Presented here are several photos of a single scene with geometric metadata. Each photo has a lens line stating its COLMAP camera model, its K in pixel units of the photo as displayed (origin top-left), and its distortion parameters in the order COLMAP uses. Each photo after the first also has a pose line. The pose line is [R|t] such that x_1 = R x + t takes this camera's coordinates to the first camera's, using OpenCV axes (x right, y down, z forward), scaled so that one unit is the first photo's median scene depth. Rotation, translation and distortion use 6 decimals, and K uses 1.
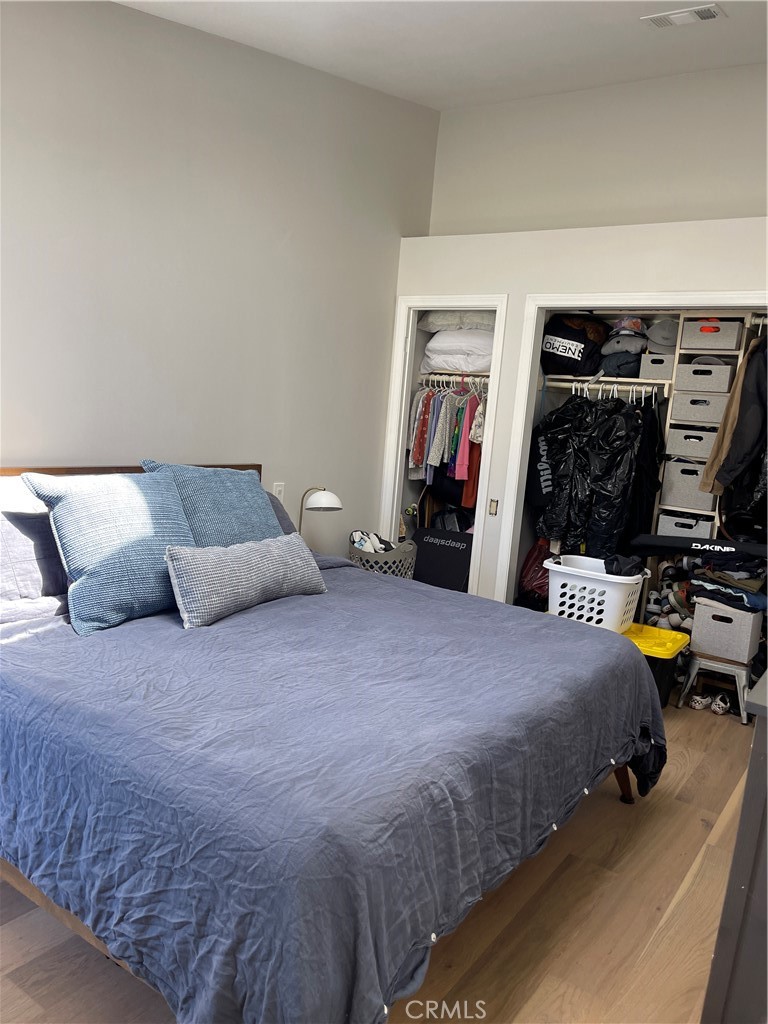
lens RADIAL K [[783.6, 0, 384.0], [0, 783.6, 512.0], [0, 0, 1]] dist [0.068749, -0.087804]
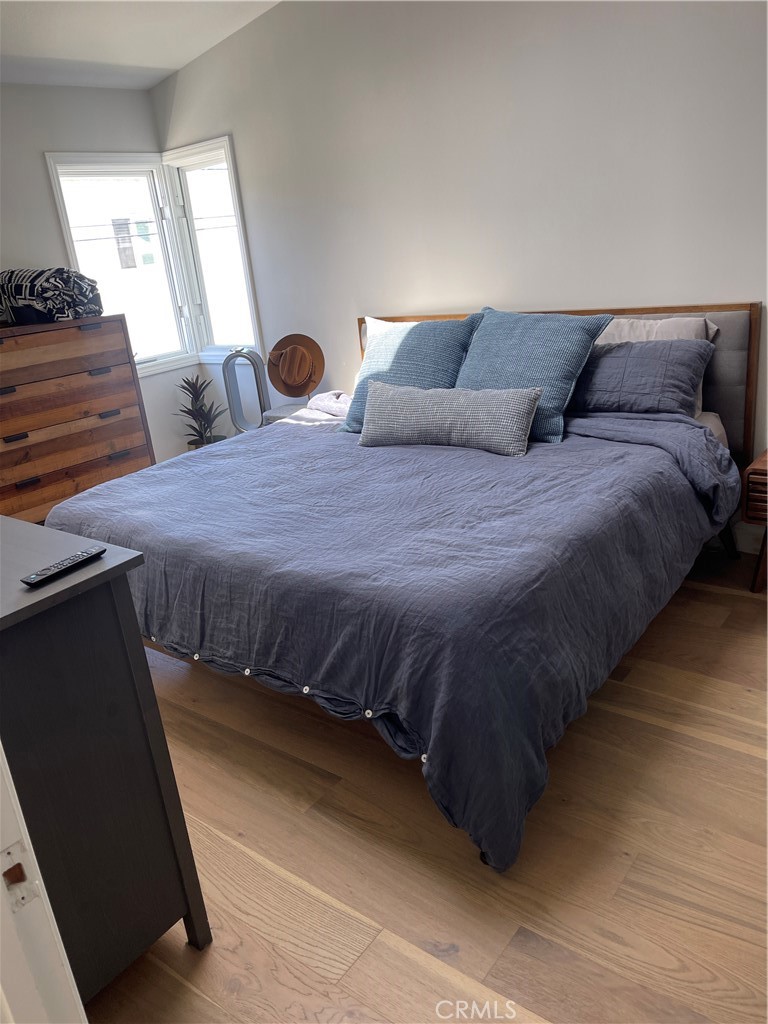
lens RADIAL K [[783.6, 0, 384.0], [0, 783.6, 512.0], [0, 0, 1]] dist [0.068749, -0.087804]
pose [[-0.080874, 0.255445, -0.963435, 0.593125], [-0.032903, 0.965390, 0.258726, -0.047290], [0.996181, 0.052624, -0.069670, 0.649687]]
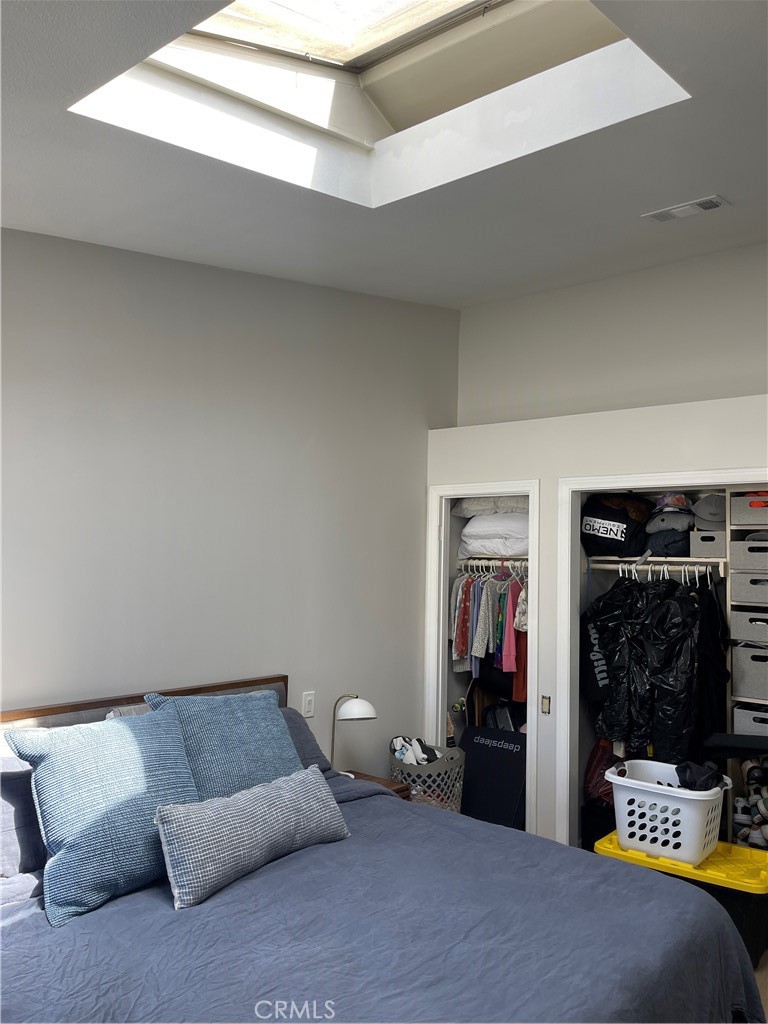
lens RADIAL K [[783.6, 0, 384.0], [0, 783.6, 512.0], [0, 0, 1]] dist [0.068749, -0.087804]
pose [[0.994932, -0.063636, -0.077853, 0.040658], [0.046811, 0.978374, -0.201478, -0.052009], [0.088991, 0.196812, 0.976394, 0.048028]]
